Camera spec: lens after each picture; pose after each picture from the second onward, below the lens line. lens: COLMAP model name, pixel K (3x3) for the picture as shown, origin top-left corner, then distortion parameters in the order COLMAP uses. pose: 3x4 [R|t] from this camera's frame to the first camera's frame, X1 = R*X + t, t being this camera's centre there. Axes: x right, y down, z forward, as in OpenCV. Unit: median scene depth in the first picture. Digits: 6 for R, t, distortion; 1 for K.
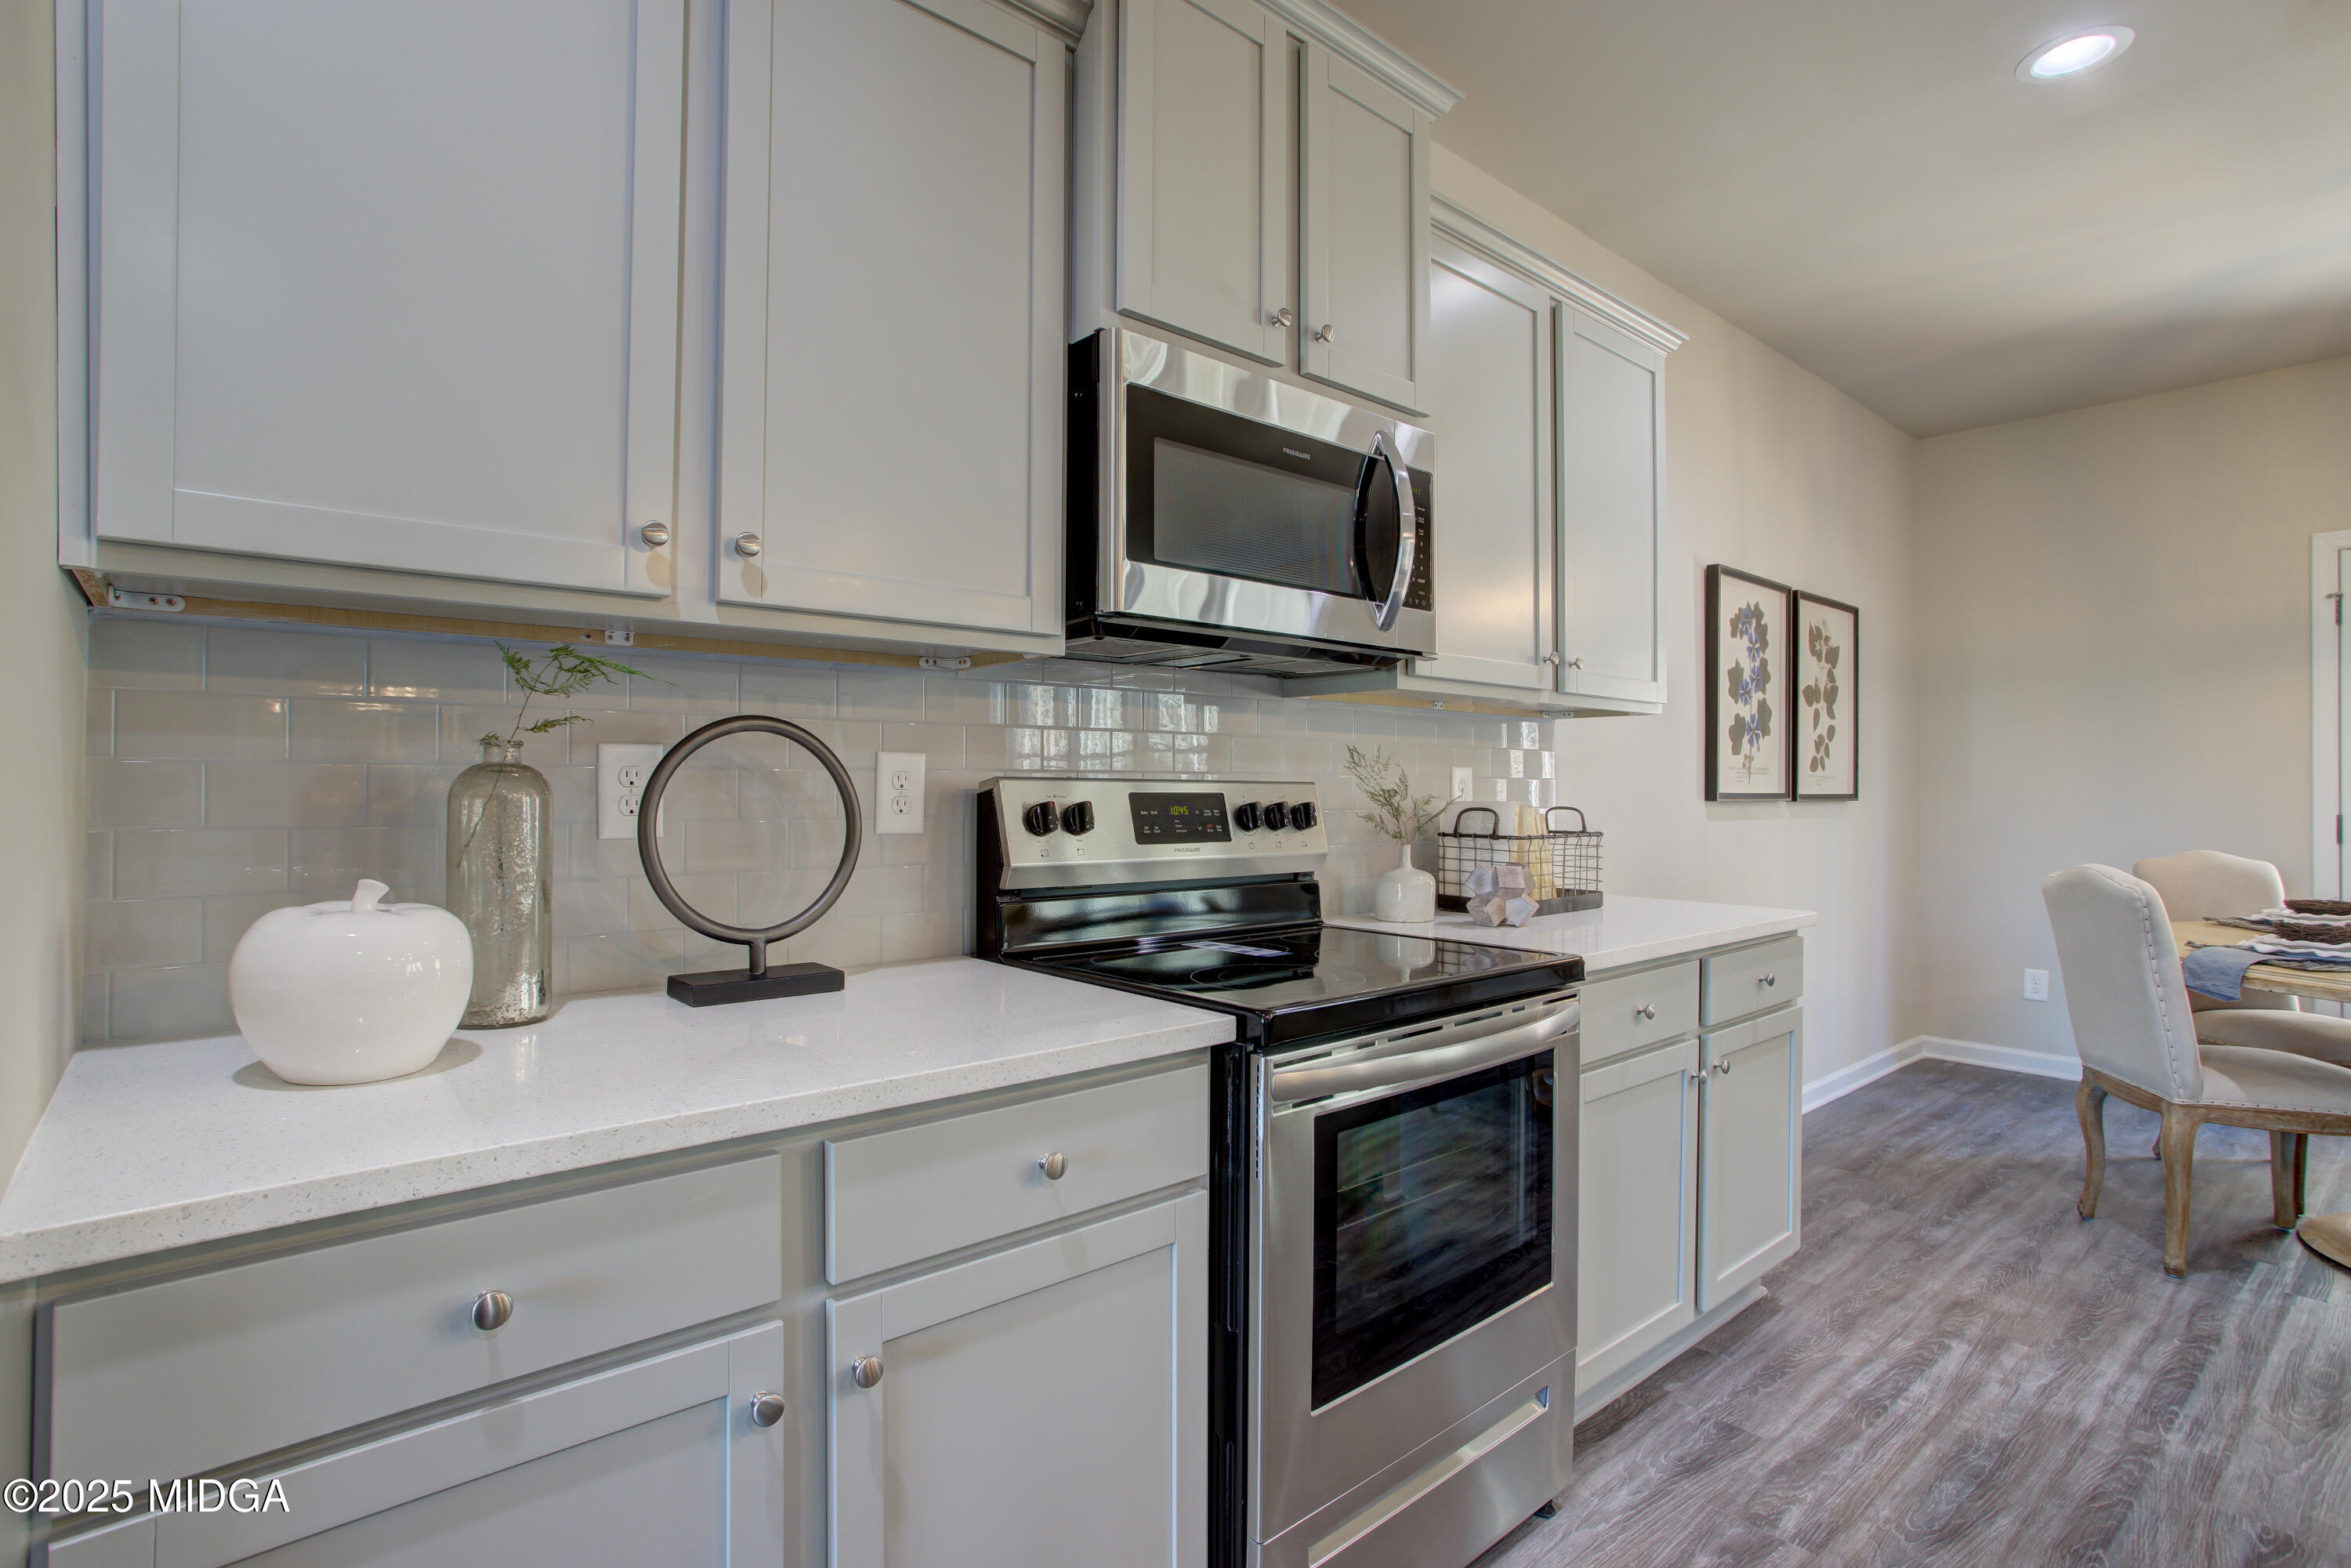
lens RADIAL K [[1140.6, 0, 1175.2], [0, 1140.6, 783.4], [0, 0, 1]] dist [0.001215, 0.000105]
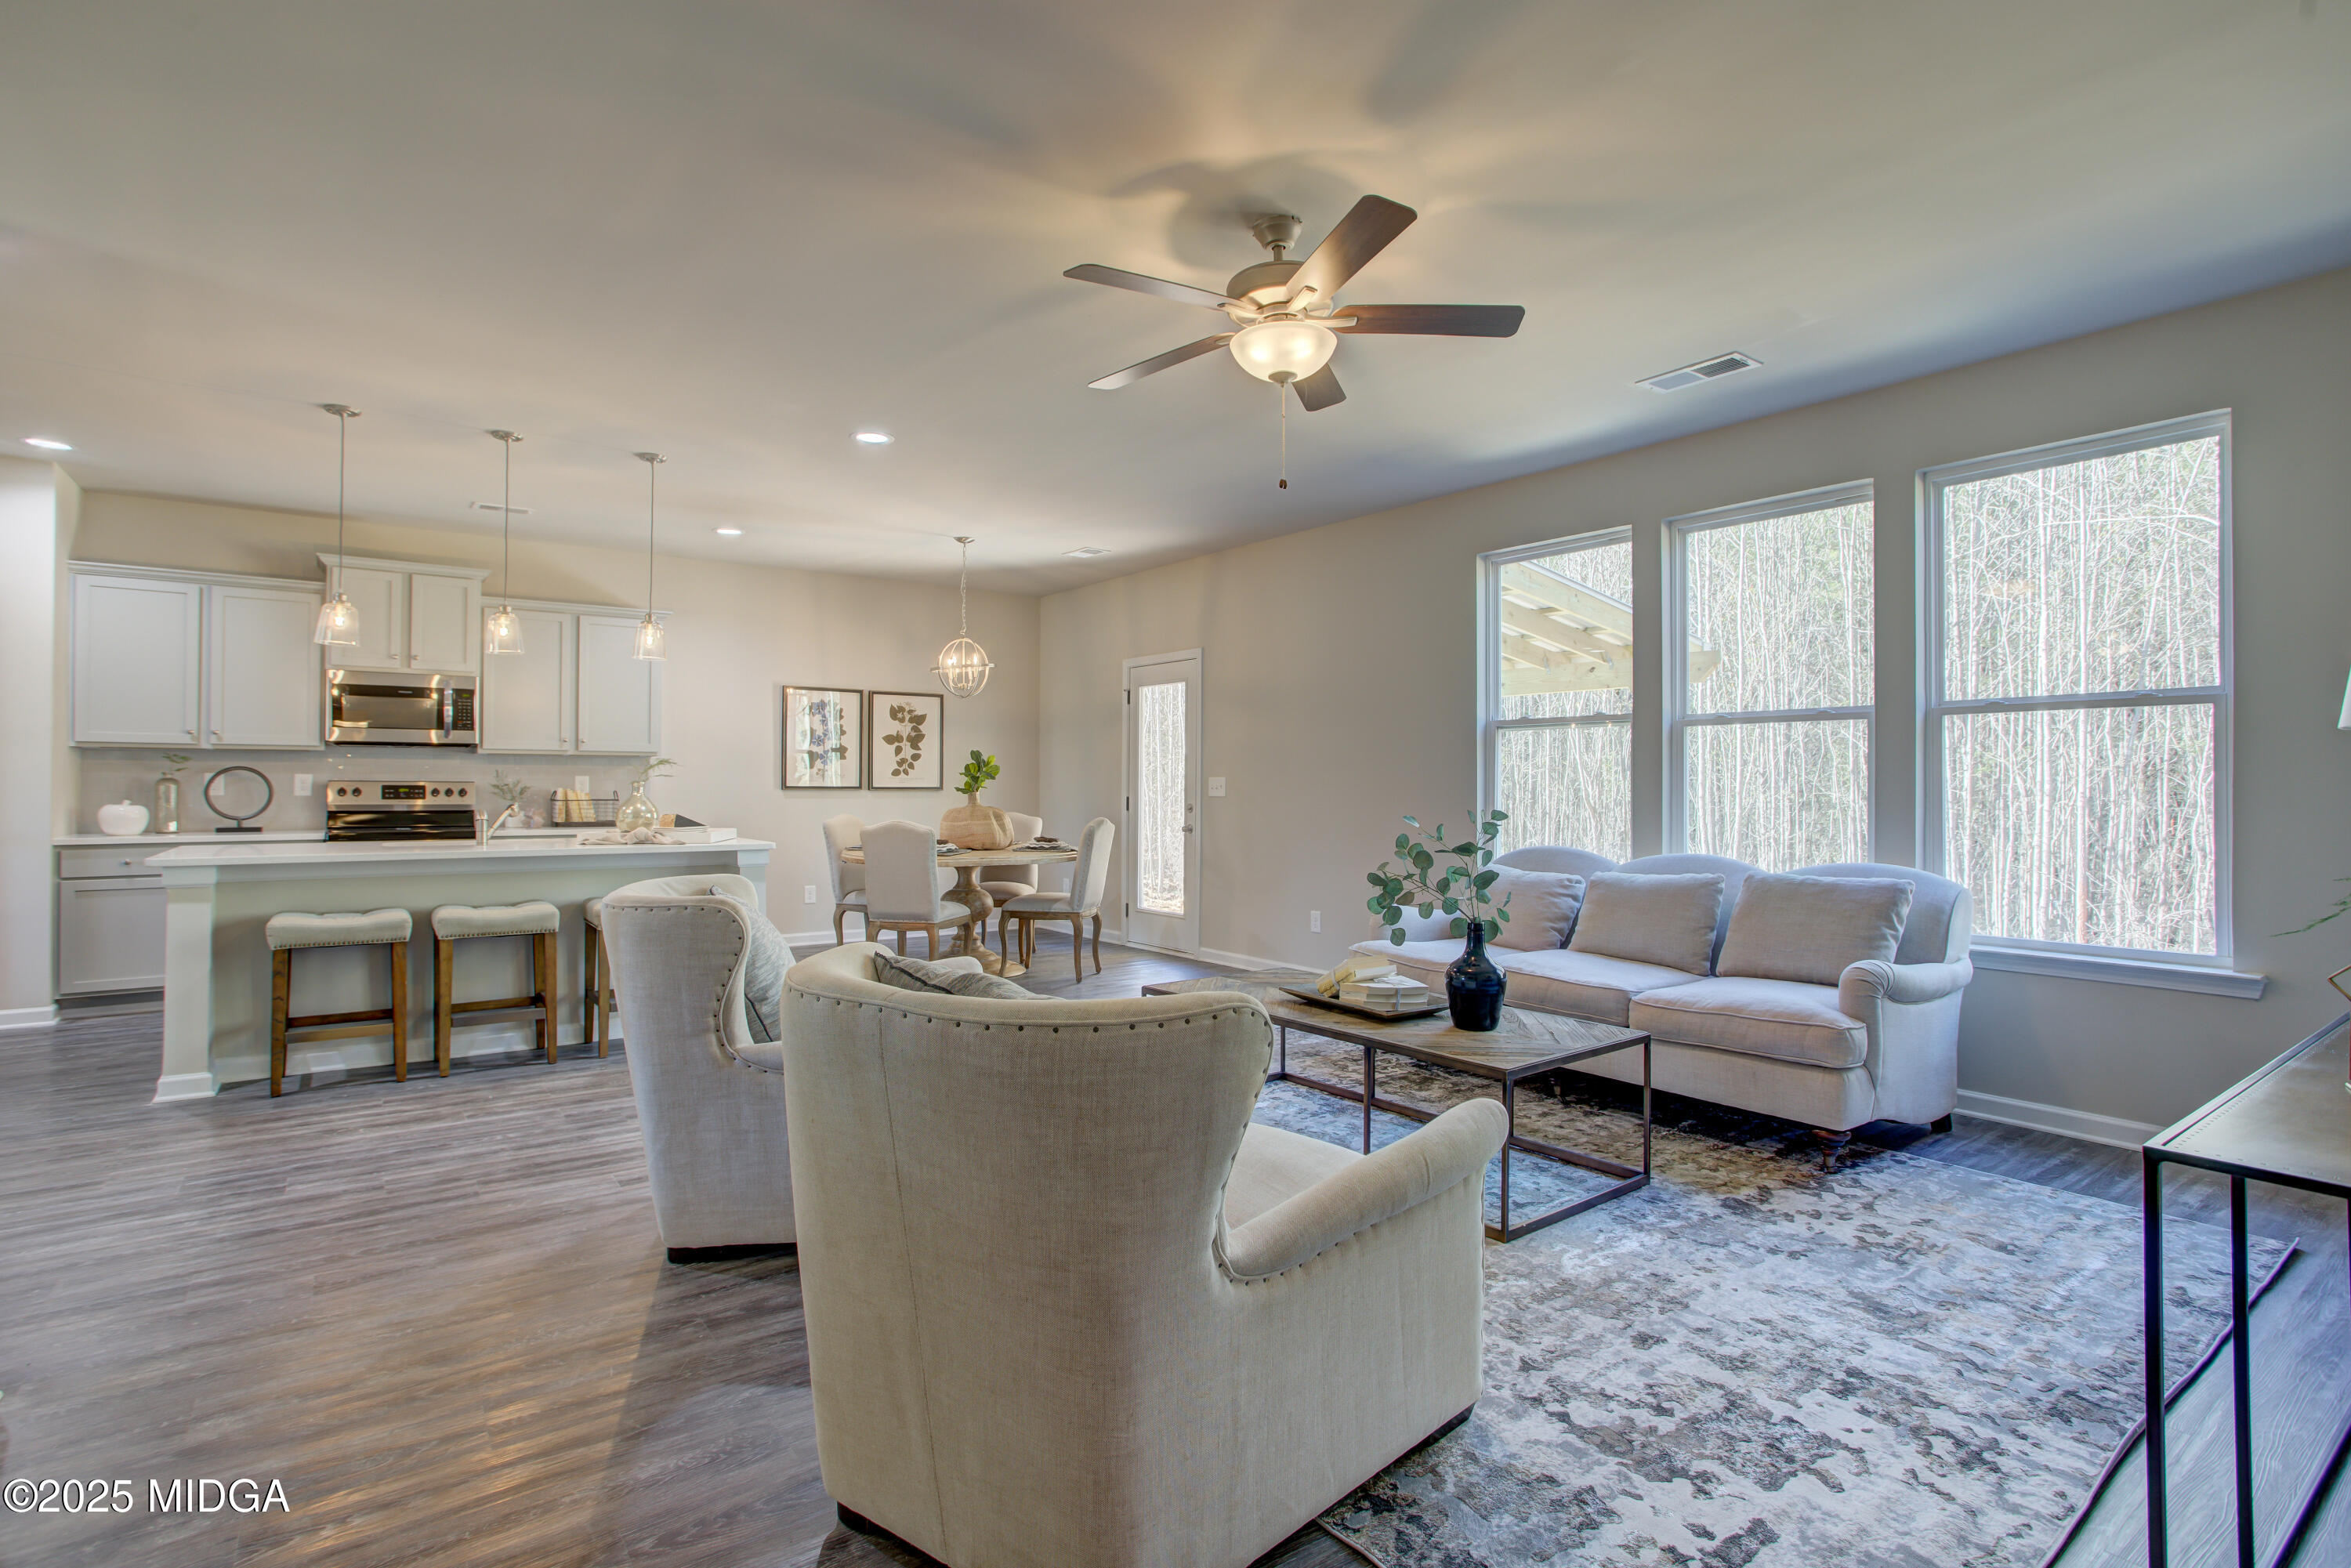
lens RADIAL K [[1200.9, 0, 1177.7], [0, 1200.9, 780.4], [0, 0, 1]] dist [-0.001271, -0.000118]
pose [[0.998707, 0.001981, -0.050805, 2.708346], [-0.001897, 0.999997, 0.001713, -0.016787], [0.050808, -0.001614, 0.998707, -2.644737]]
